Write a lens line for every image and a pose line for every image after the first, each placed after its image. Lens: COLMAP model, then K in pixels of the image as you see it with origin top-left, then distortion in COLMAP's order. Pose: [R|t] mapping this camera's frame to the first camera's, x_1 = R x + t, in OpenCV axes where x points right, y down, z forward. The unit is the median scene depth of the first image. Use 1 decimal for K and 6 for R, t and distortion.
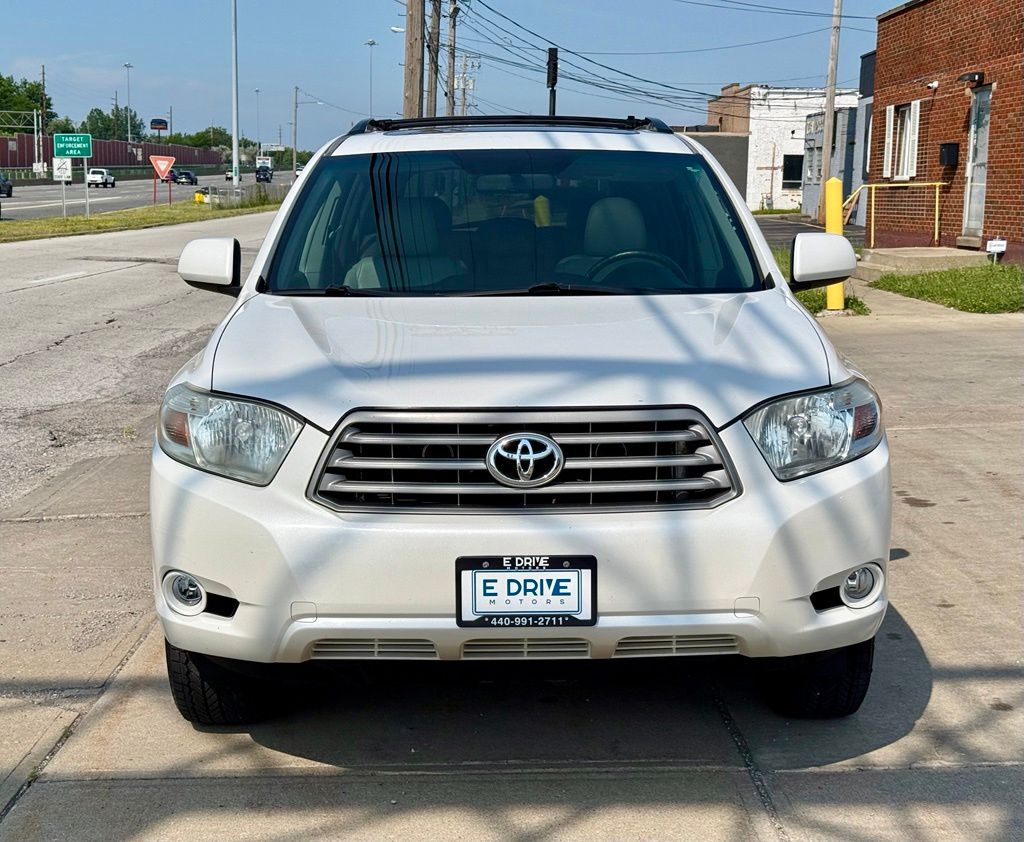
lens RADIAL K [[1548.2, 0, 518.2], [0, 1548.2, 421.0], [0, 0, 1]] dist [0.225092, -0.586494]
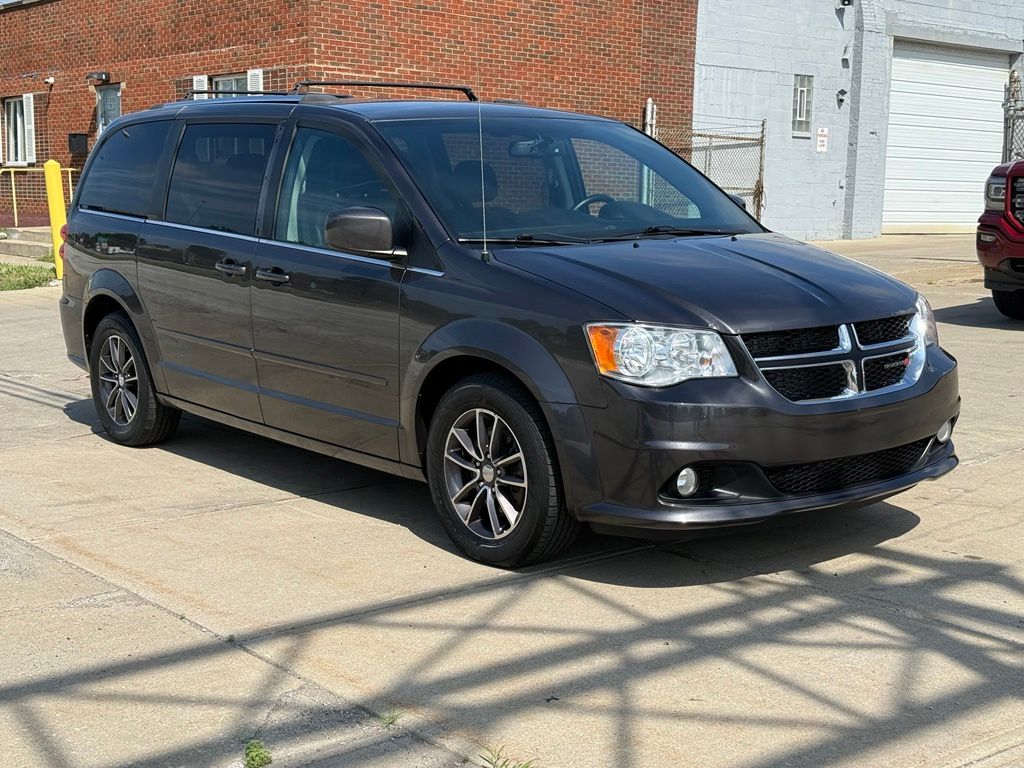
lens RADIAL K [[1430.3, 0, 507.0], [0, 1430.3, 379.5], [0, 0, 1]] dist [0.202719, -0.489470]
pose [[0.786857, -0.080099, 0.611915, -0.139790], [0.086554, 0.996064, 0.019084, 0.004990], [-0.611035, 0.037948, 0.790693, 0.000812]]
